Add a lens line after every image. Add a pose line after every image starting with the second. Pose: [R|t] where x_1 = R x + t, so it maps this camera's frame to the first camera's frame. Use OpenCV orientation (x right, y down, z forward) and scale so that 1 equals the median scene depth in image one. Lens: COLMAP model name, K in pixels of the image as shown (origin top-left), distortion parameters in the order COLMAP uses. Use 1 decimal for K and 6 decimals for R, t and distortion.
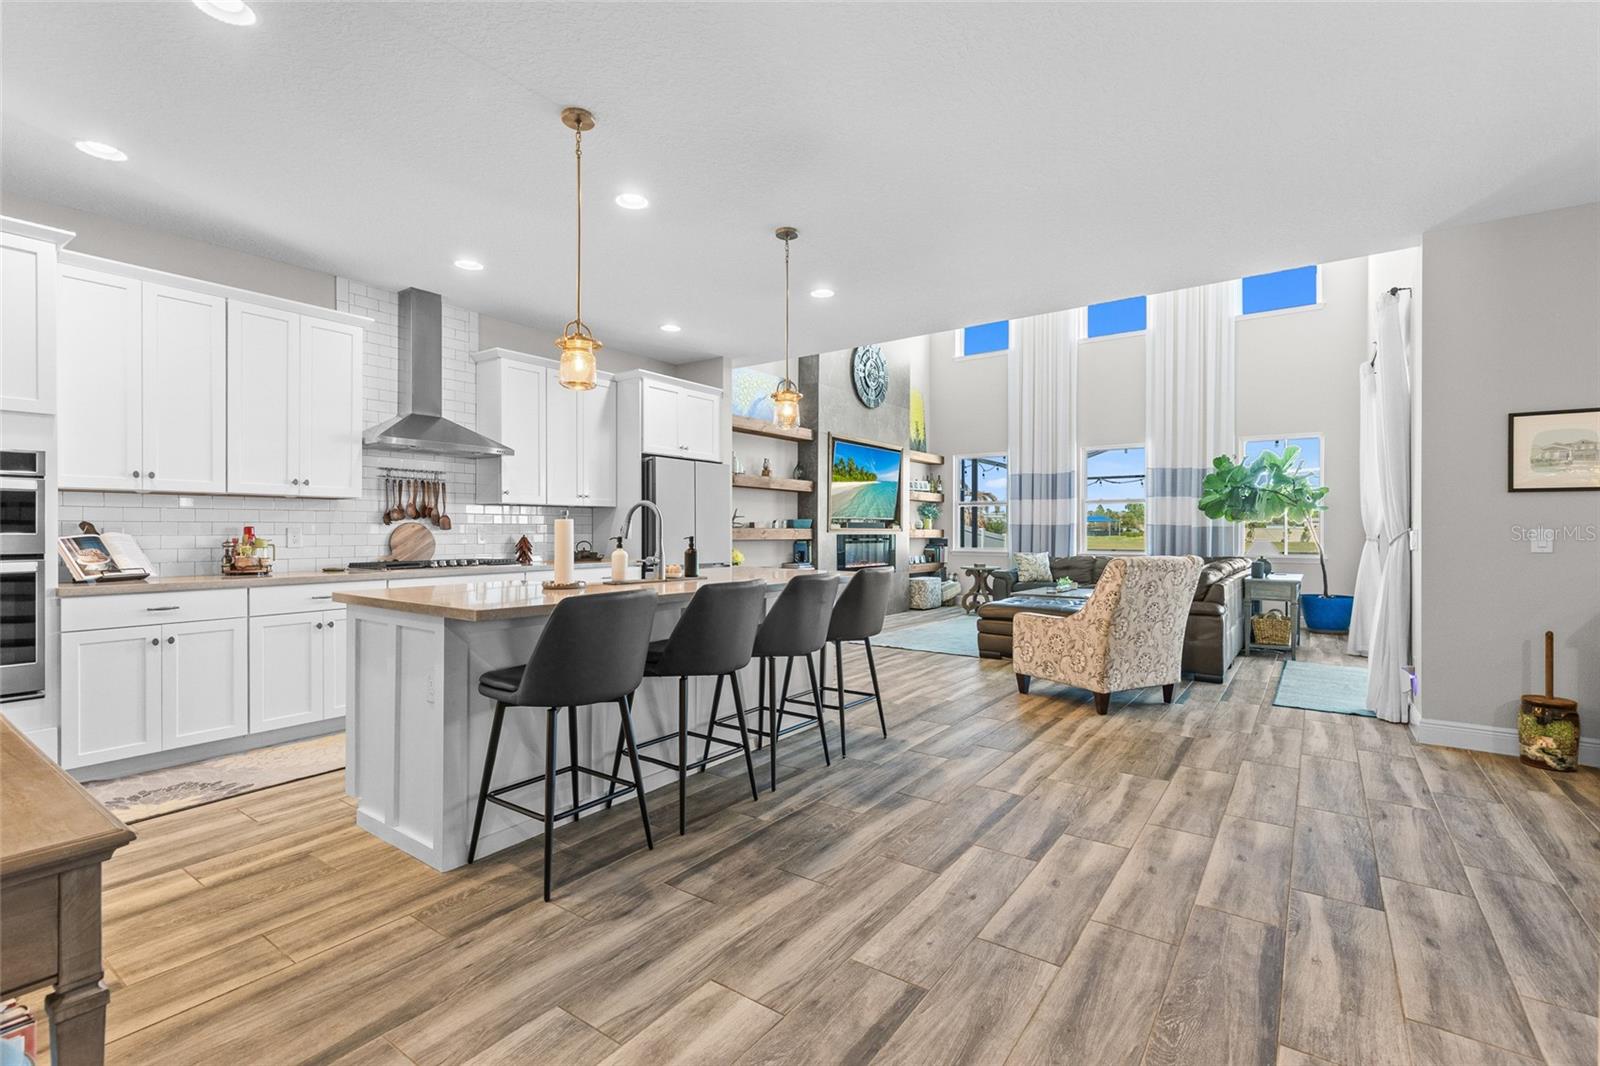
lens RADIAL K [[727.0, 0, 802.3], [0, 727.0, 536.0], [0, 0, 1]] dist [0.026293, 0.000510]
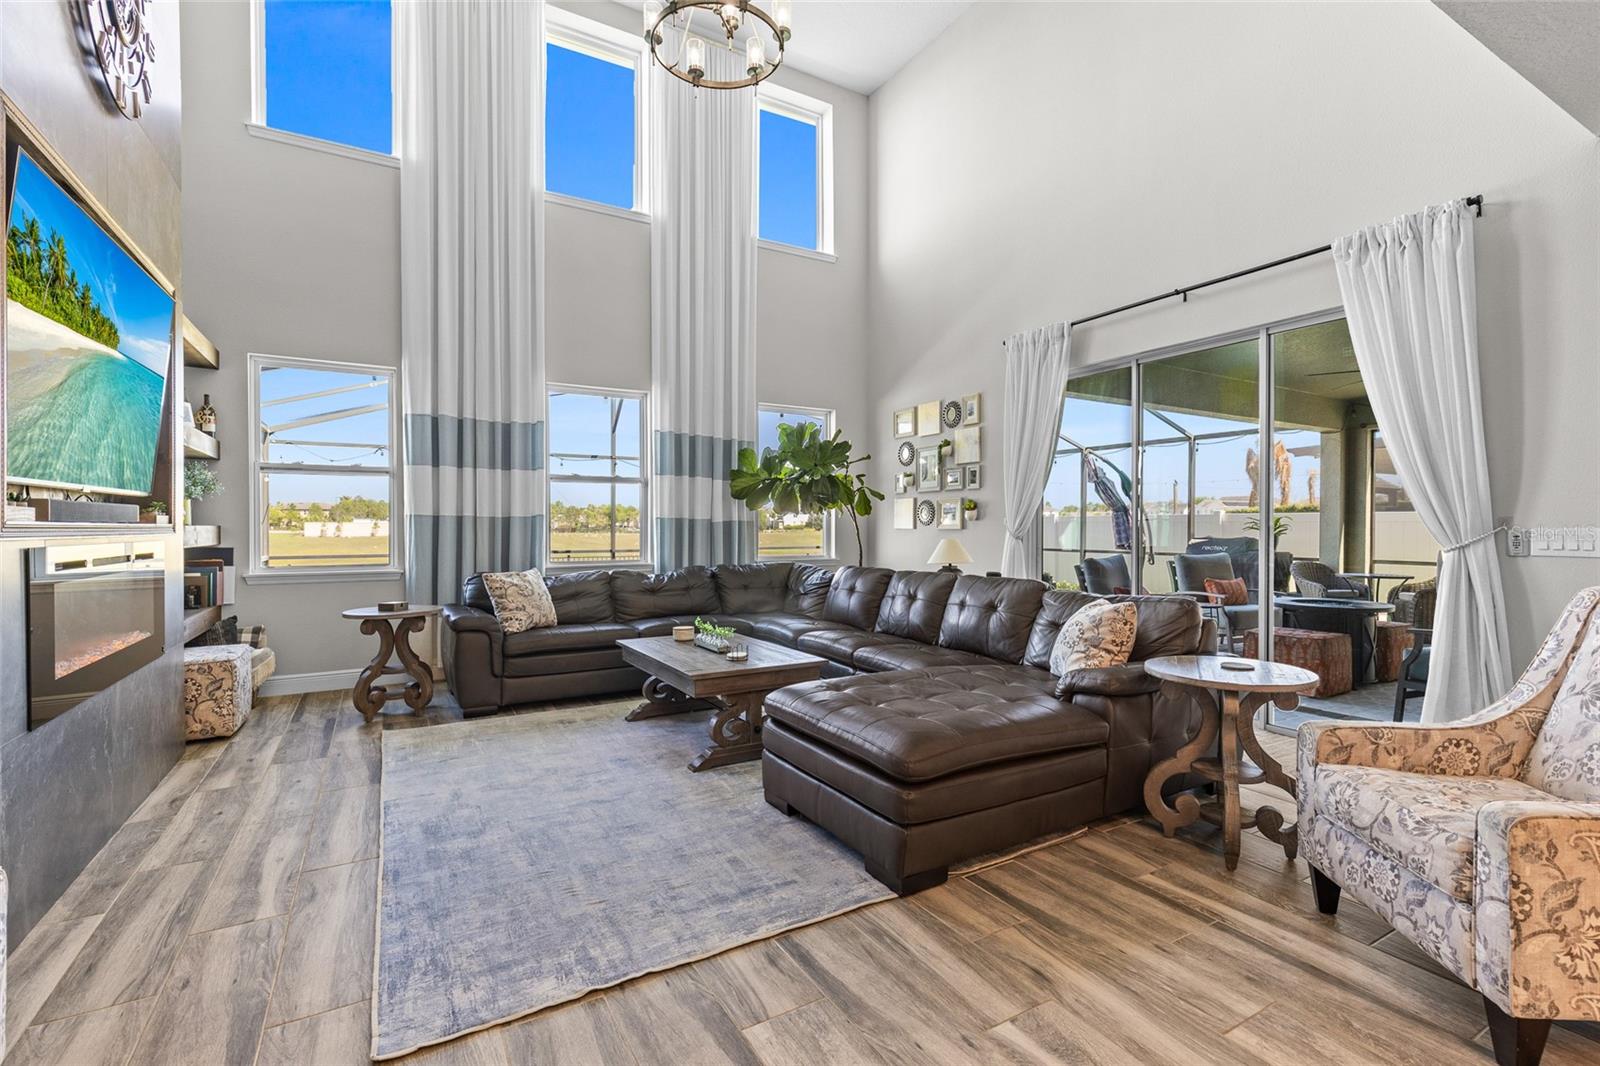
lens RADIAL K [[719.8, 0, 800.0], [0, 719.8, 533.0], [0, 0, 1]] dist [-0.001859, -0.000182]
pose [[0.420729, -0.003347, 0.907180, -0.051504], [0.009119, 0.999958, -0.000540, -0.001336], [-0.907140, 0.008499, 0.420742, 0.654437]]
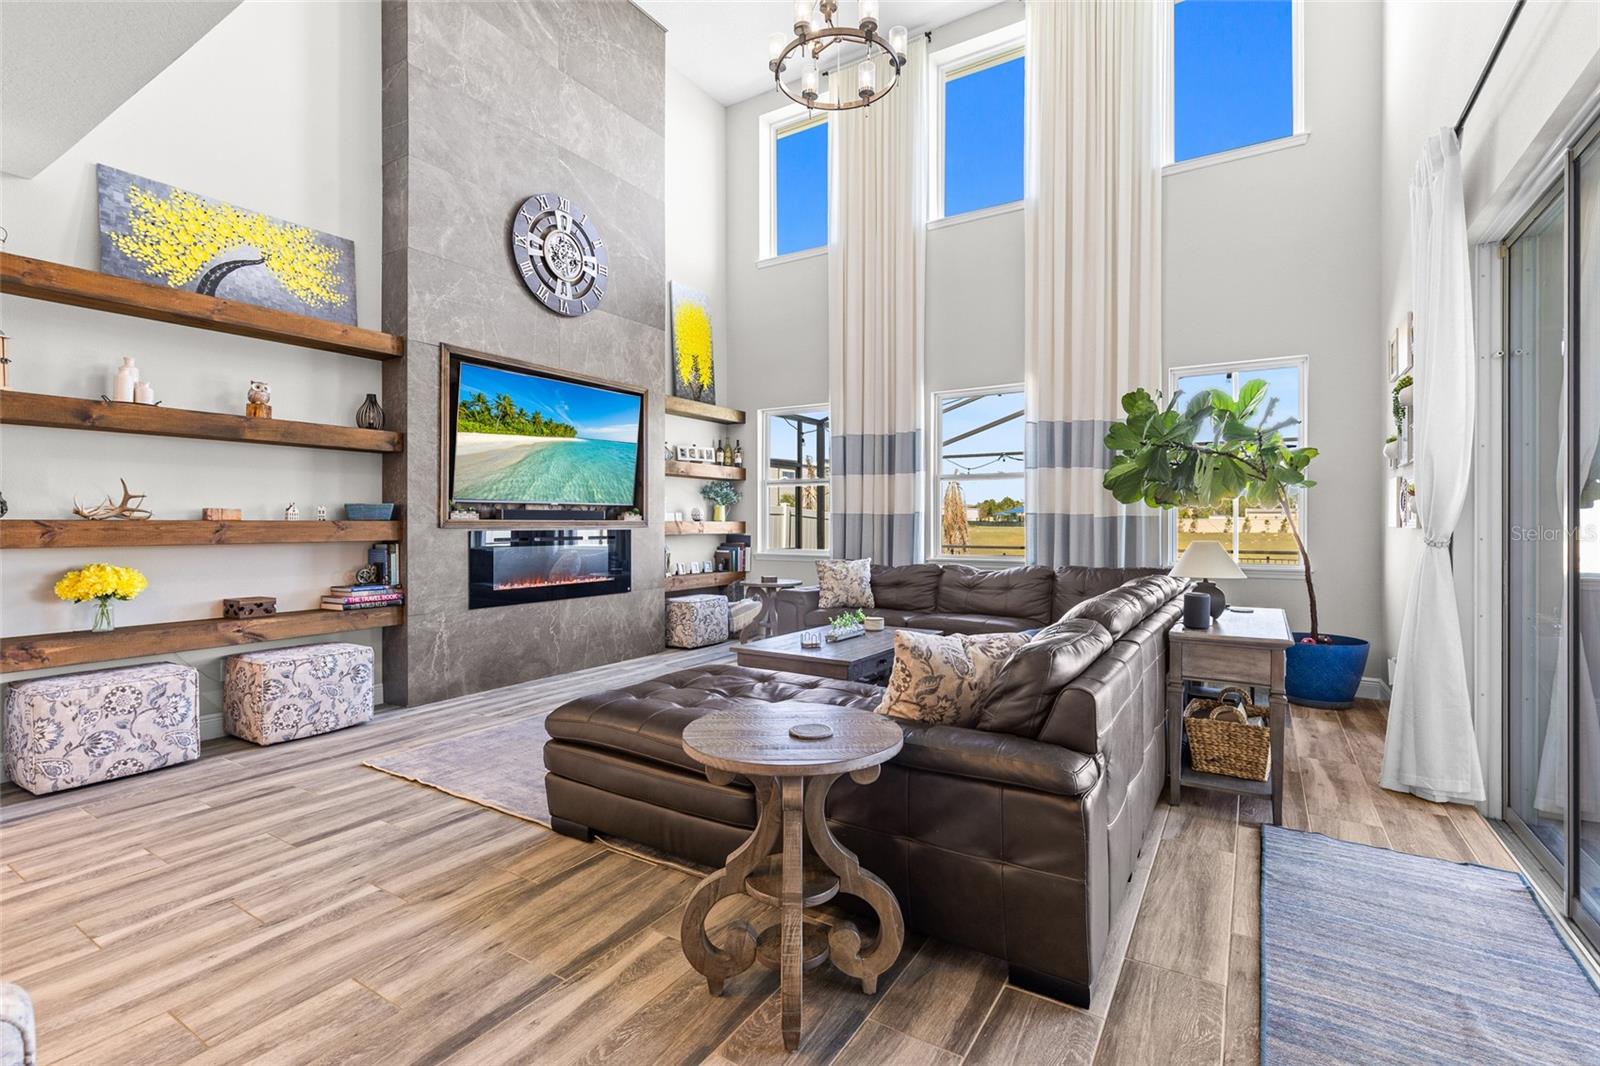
lens RADIAL K [[713.8, 0, 802.7], [0, 713.8, 529.3], [0, 0, 1]] dist [0.020384, 0.000044]
pose [[0.998812, -0.001660, 0.048699, 0.266747], [0.001539, 0.999996, 0.002535, -0.004205], [-0.048703, -0.002457, 0.998810, 0.427024]]
